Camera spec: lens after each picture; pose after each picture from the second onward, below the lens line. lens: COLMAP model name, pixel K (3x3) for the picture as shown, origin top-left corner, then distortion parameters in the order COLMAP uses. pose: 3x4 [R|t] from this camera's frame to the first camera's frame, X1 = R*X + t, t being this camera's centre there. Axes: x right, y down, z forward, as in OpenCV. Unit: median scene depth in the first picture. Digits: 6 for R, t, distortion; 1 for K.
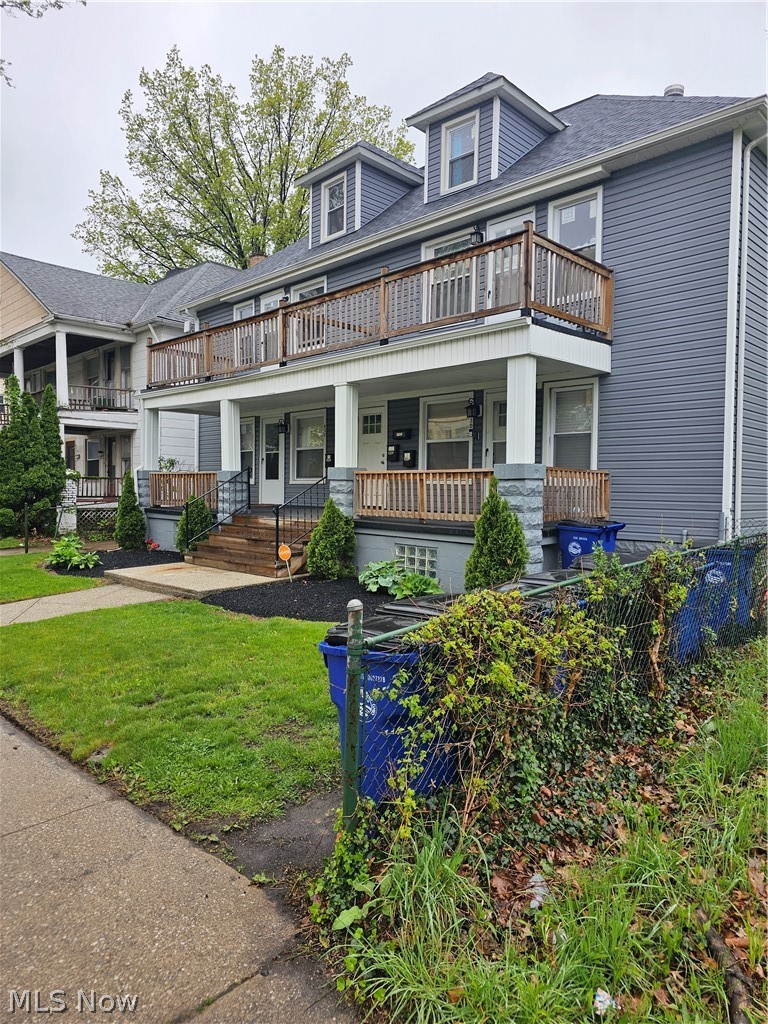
lens RADIAL K [[672.1, 0, 385.5], [0, 672.1, 498.1], [0, 0, 1]] dist [0.062777, -0.046217]
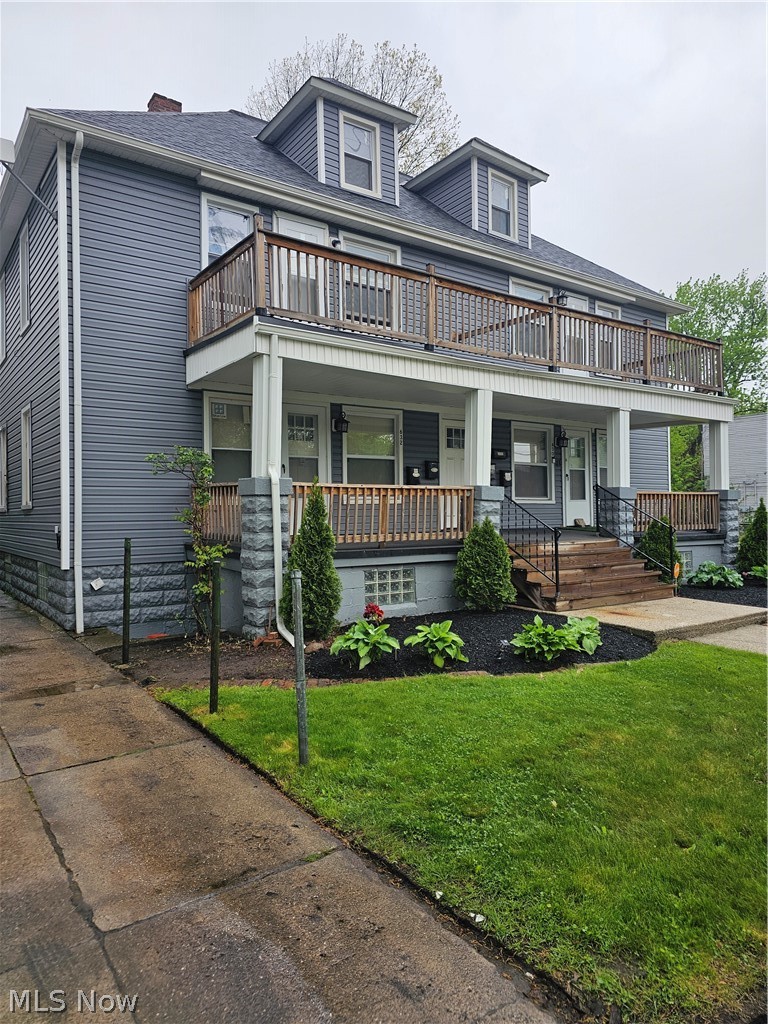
lens RADIAL K [[672.1, 0, 385.5], [0, 672.1, 498.1], [0, 0, 1]] dist [0.062777, -0.046217]
pose [[0.171193, 0.003412, 0.985232, -1.047021], [0.025755, 0.999637, -0.007937, -0.026179], [-0.984901, 0.026734, 0.171043, 1.045663]]
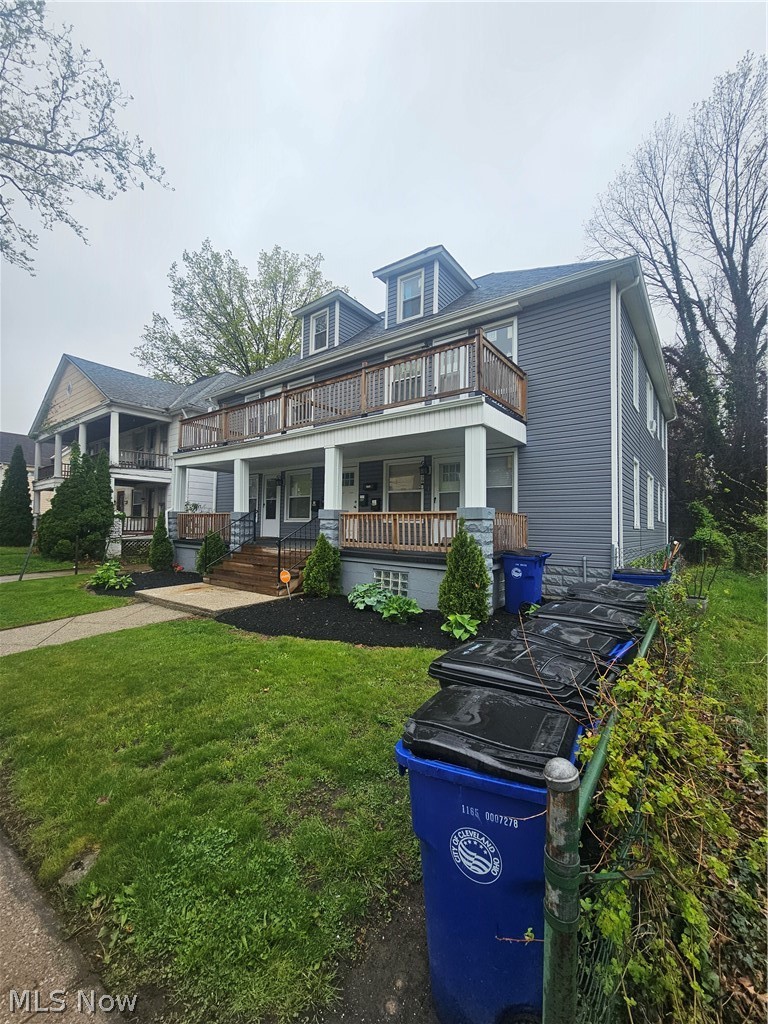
lens RADIAL K [[411.6, 0, 391.3], [0, 411.6, 511.2], [0, 0, 1]] dist [0.002481, 0.000084]
pose [[0.990863, 0.010509, 0.134461, -0.047230], [-0.003658, 0.998687, -0.051099, -0.001956], [-0.134822, 0.050140, 0.989600, 0.164221]]
